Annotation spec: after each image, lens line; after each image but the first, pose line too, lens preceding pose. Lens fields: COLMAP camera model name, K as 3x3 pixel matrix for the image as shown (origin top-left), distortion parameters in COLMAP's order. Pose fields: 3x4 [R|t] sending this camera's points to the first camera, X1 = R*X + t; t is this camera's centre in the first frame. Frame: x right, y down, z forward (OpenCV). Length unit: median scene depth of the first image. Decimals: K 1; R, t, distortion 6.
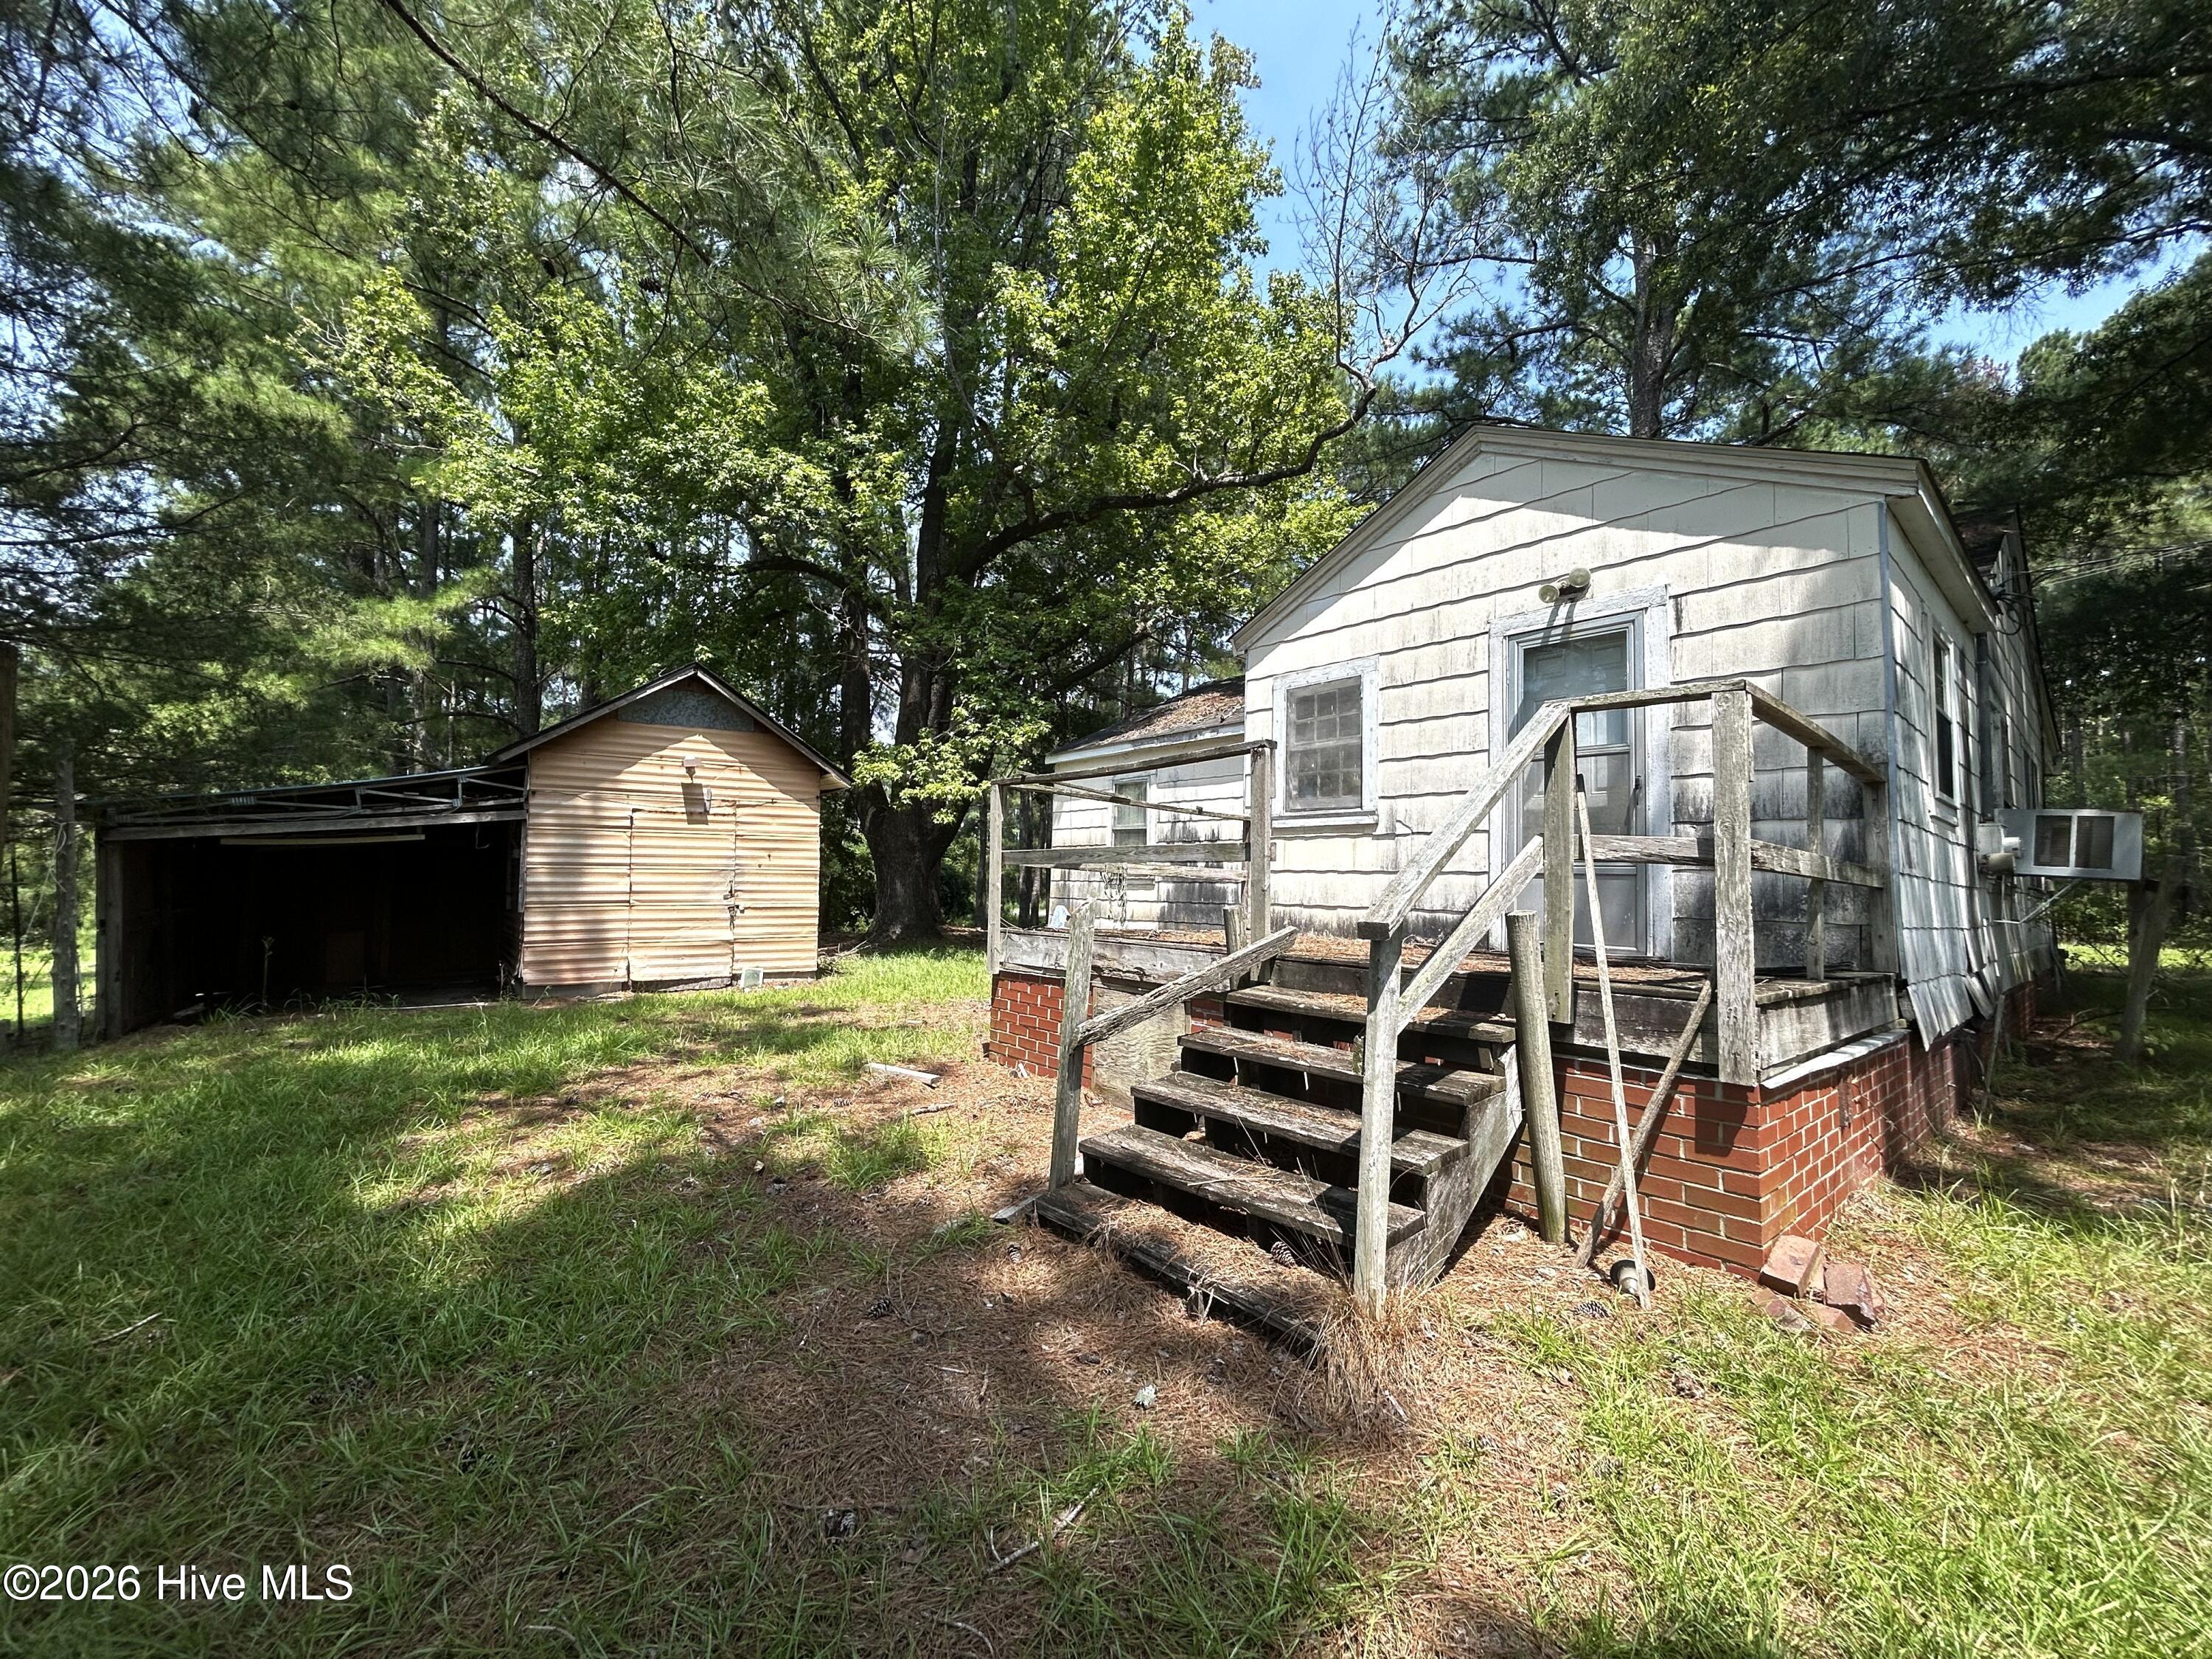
lens RADIAL K [[880.0, 0, 1099.8], [0, 880.0, 836.5], [0, 0, 1]] dist [0.000122, 0.000120]
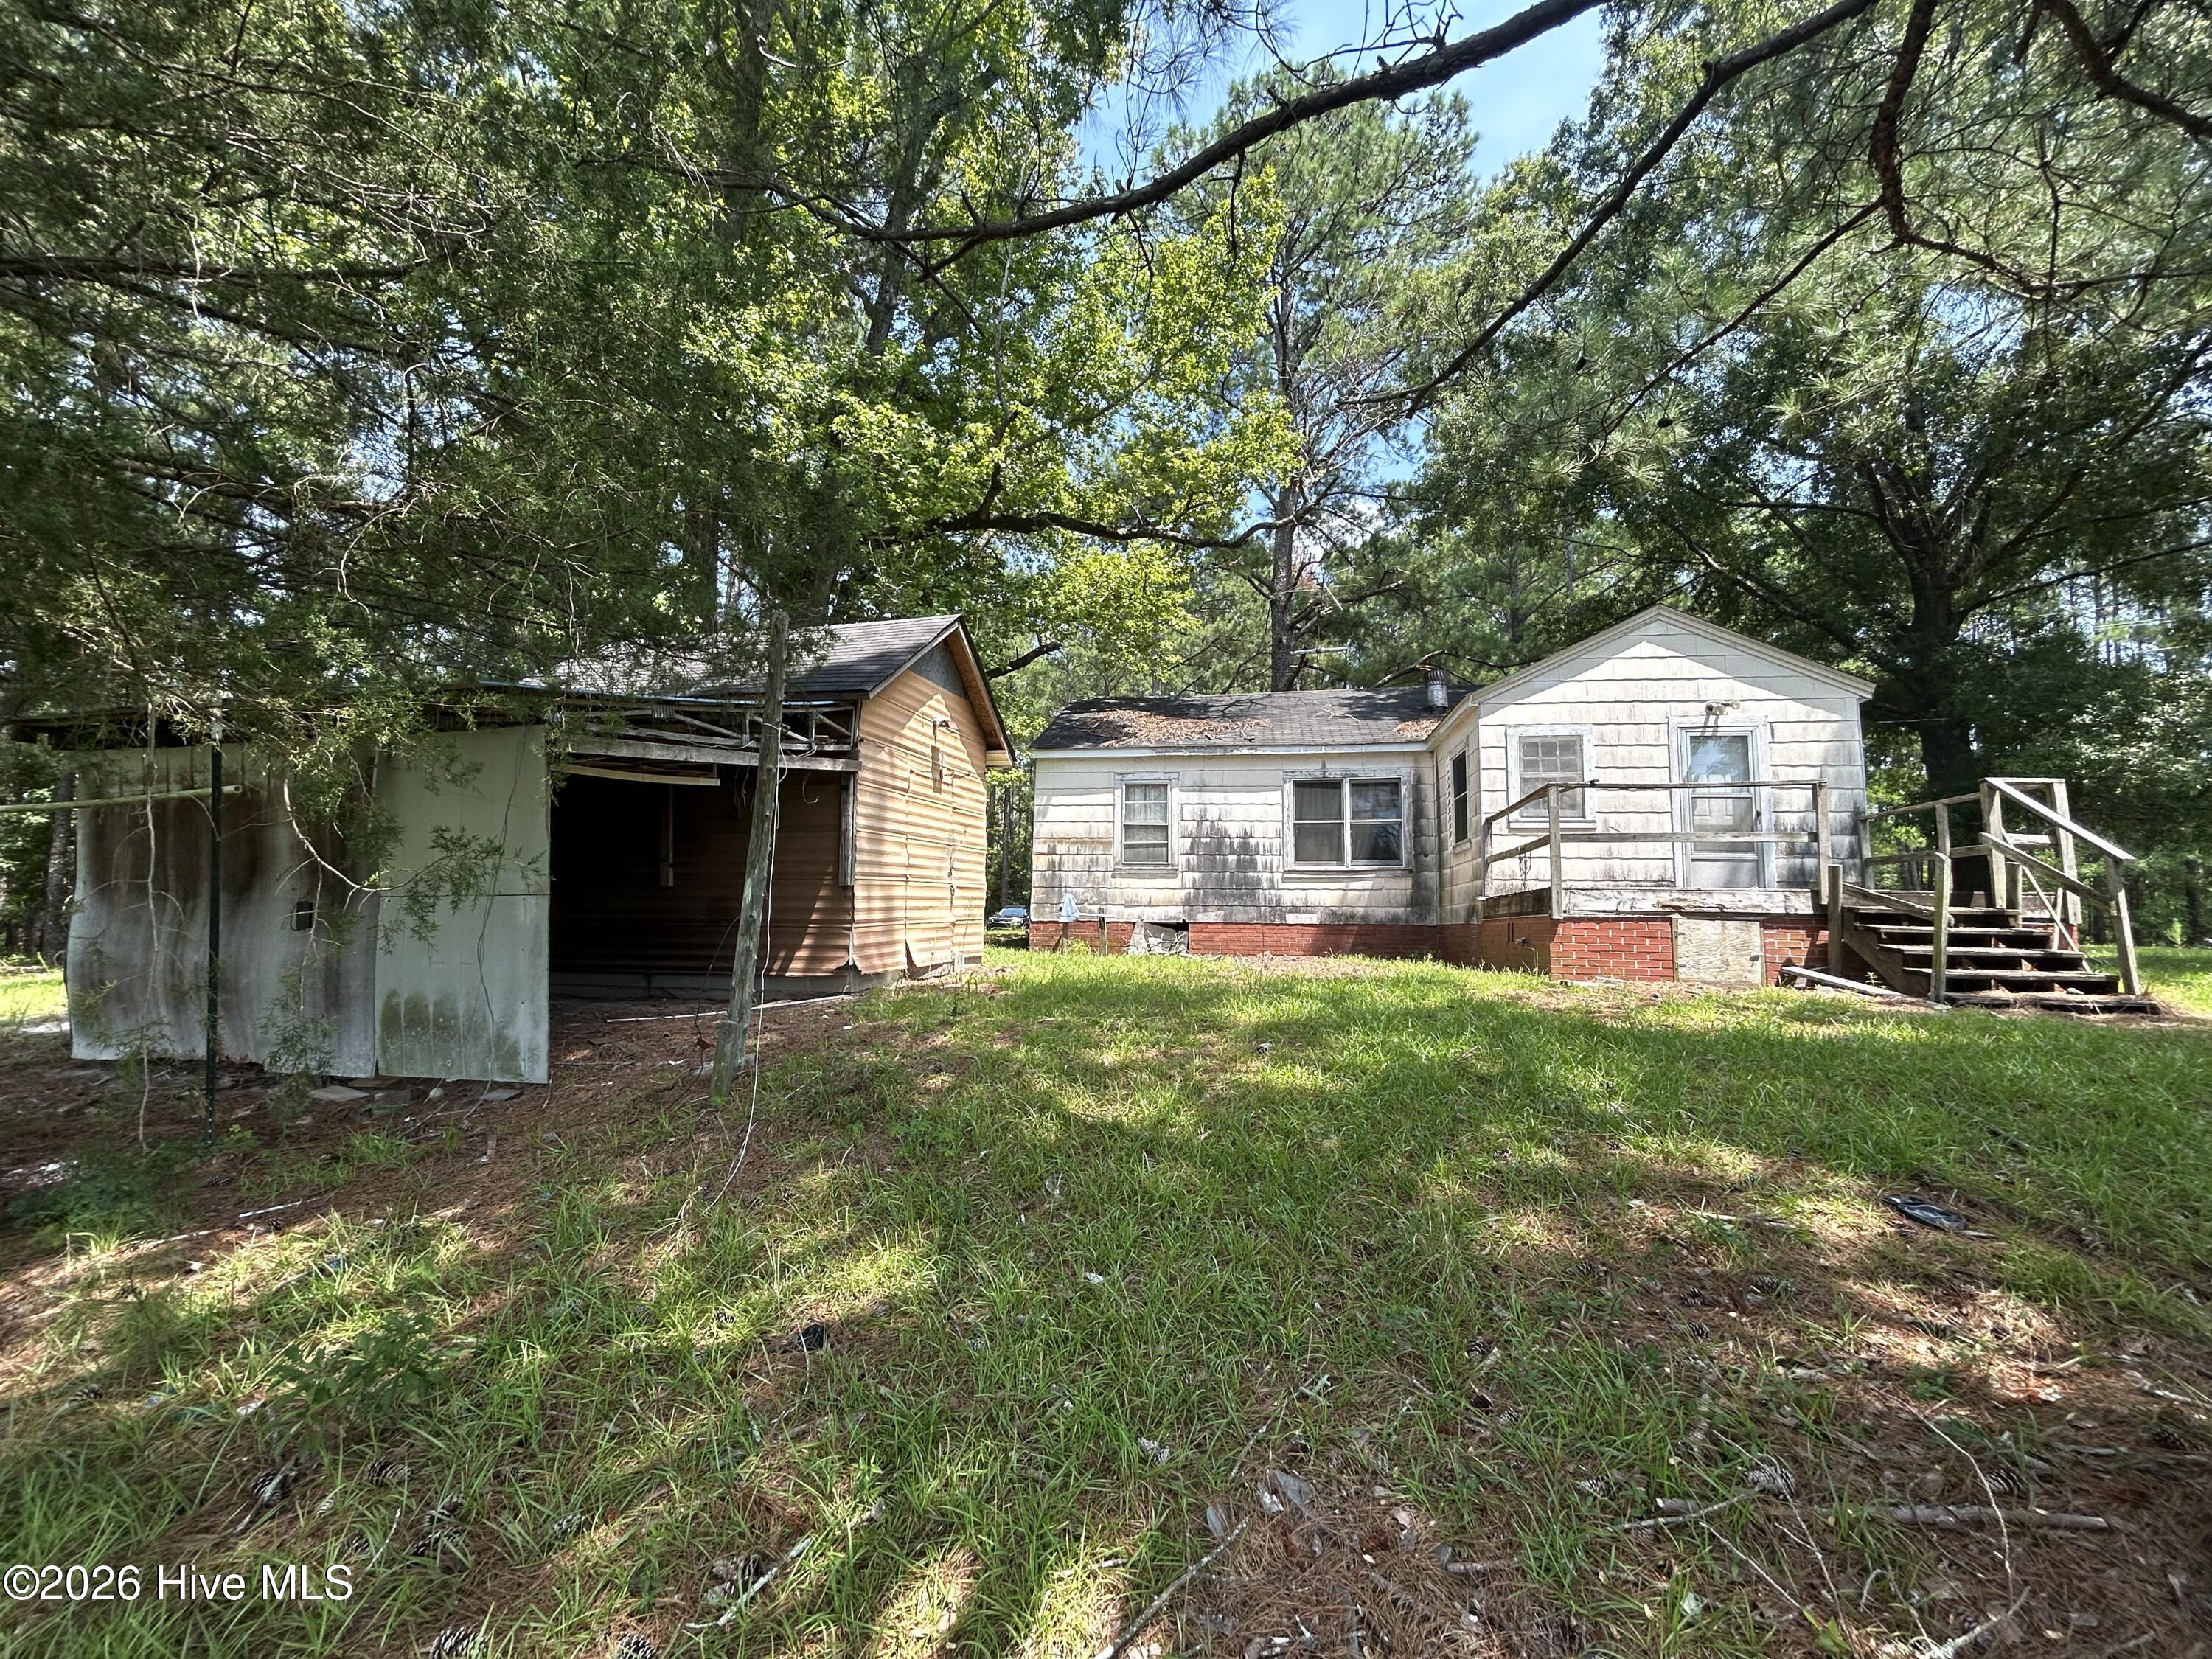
lens RADIAL K [[880.0, 0, 1099.8], [0, 880.0, 836.5], [0, 0, 1]] dist [0.000122, 0.000120]
pose [[0.777771, 0.046241, 0.626844, -0.758299], [-0.036367, 0.998930, -0.028567, 0.043178], [-0.627494, -0.000578, 0.778621, 0.165068]]
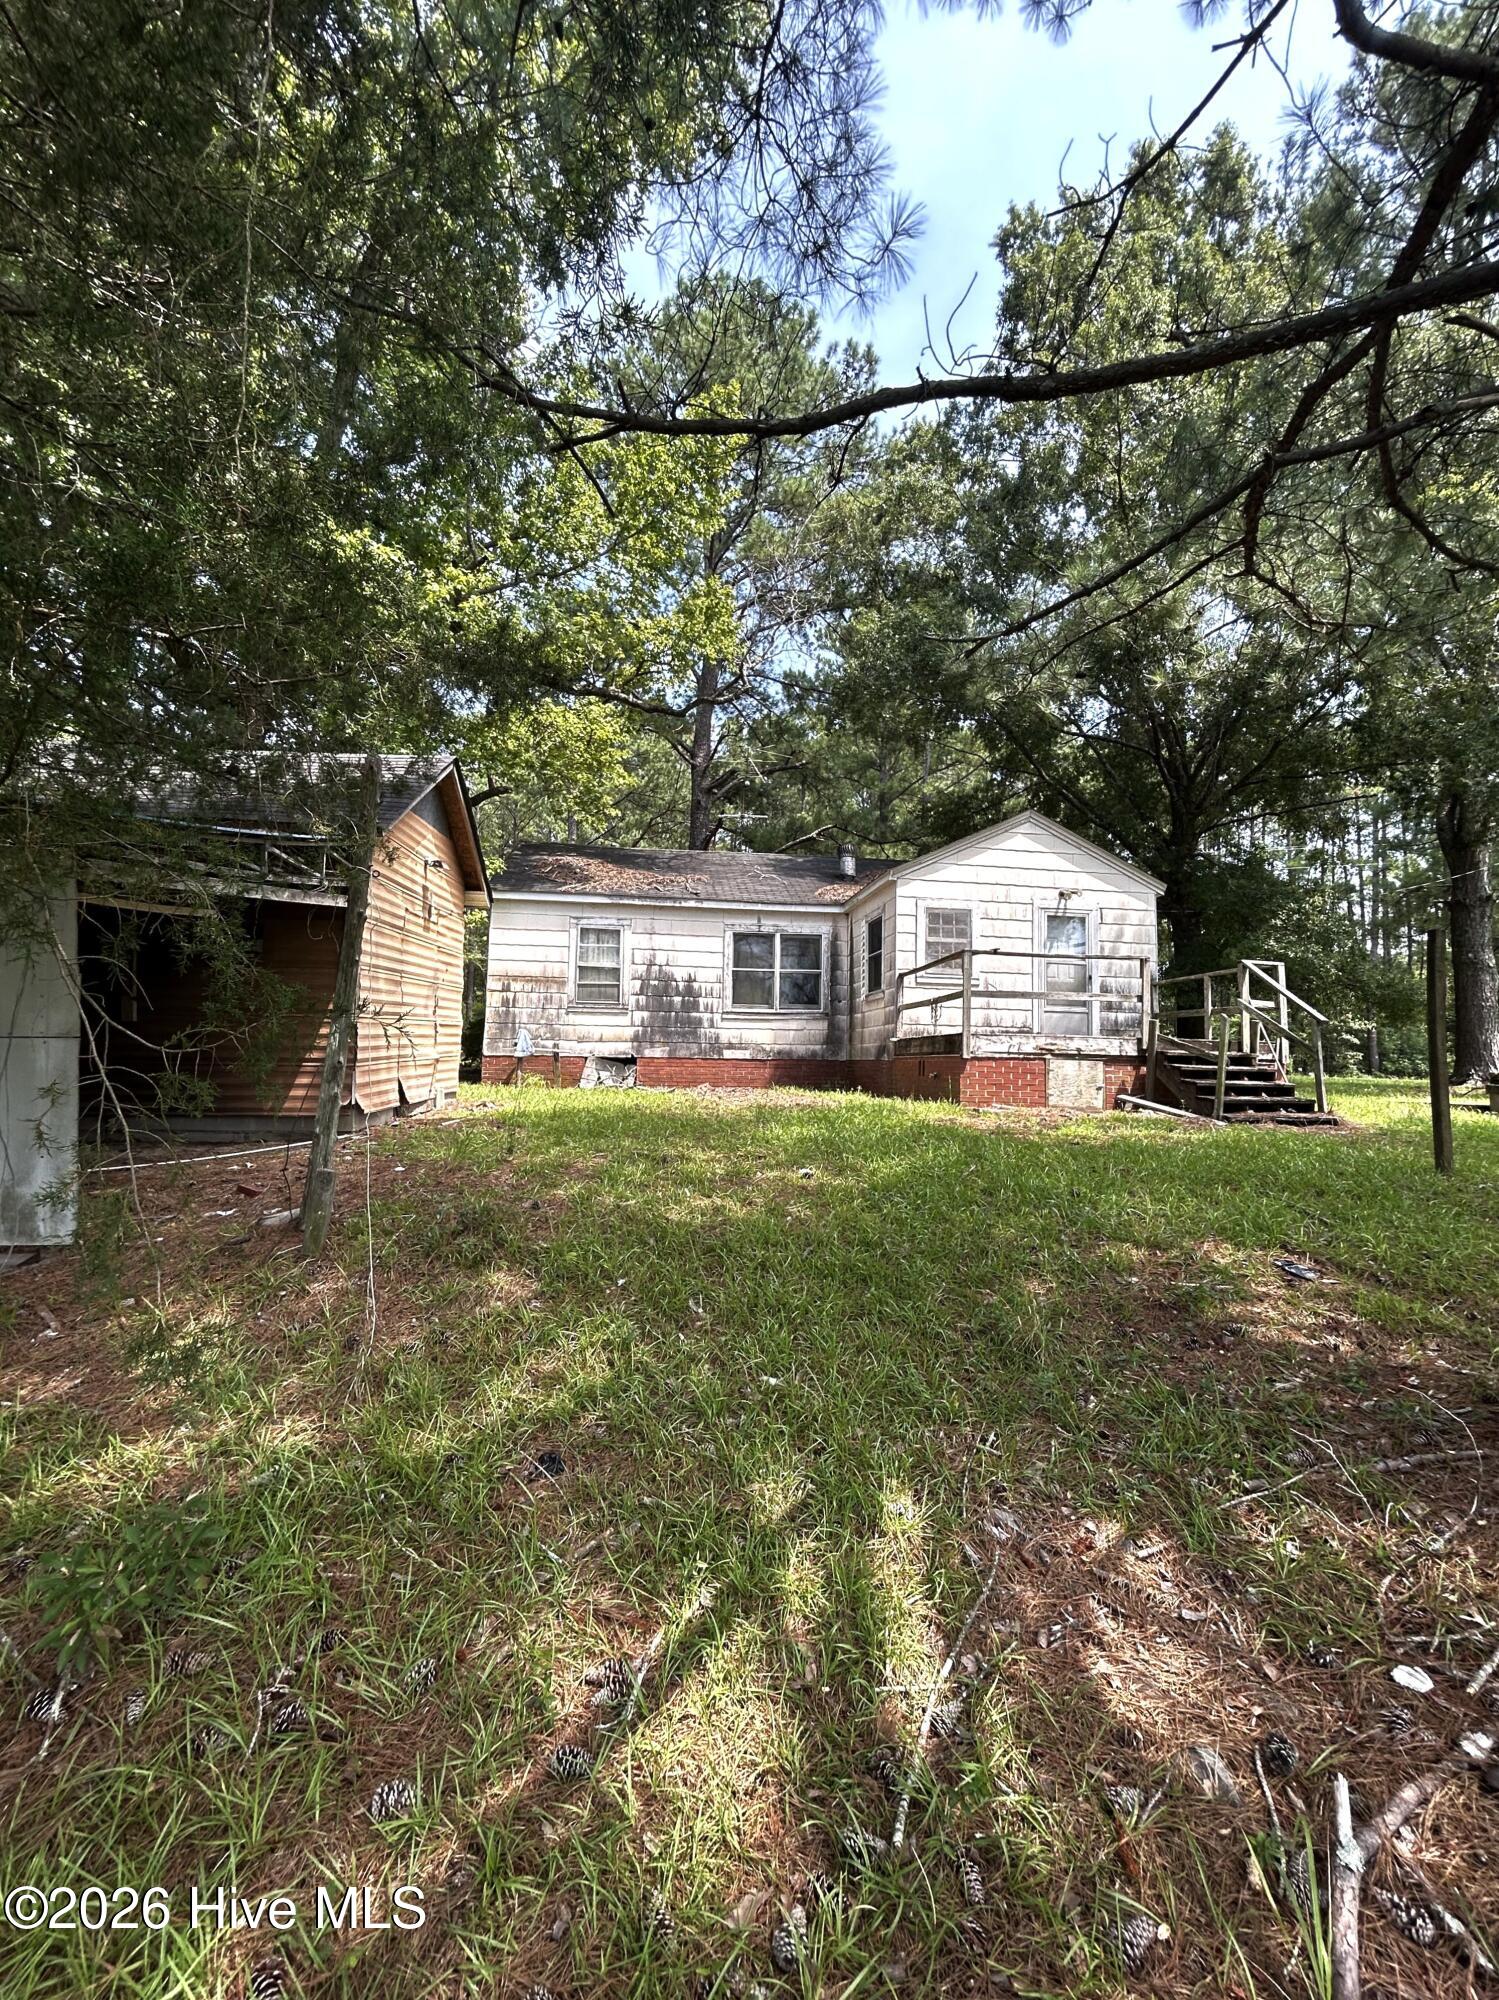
lens RADIAL K [[808.7, 0, 742.1], [0, 808.7, 998.1], [0, 0, 1]] dist [-0.001614, -0.000355]
pose [[0.557668, 0.044207, 0.828886, -0.823458], [-0.059971, 0.998117, -0.012885, 0.039521], [-0.827895, -0.042524, 0.559269, 0.218789]]
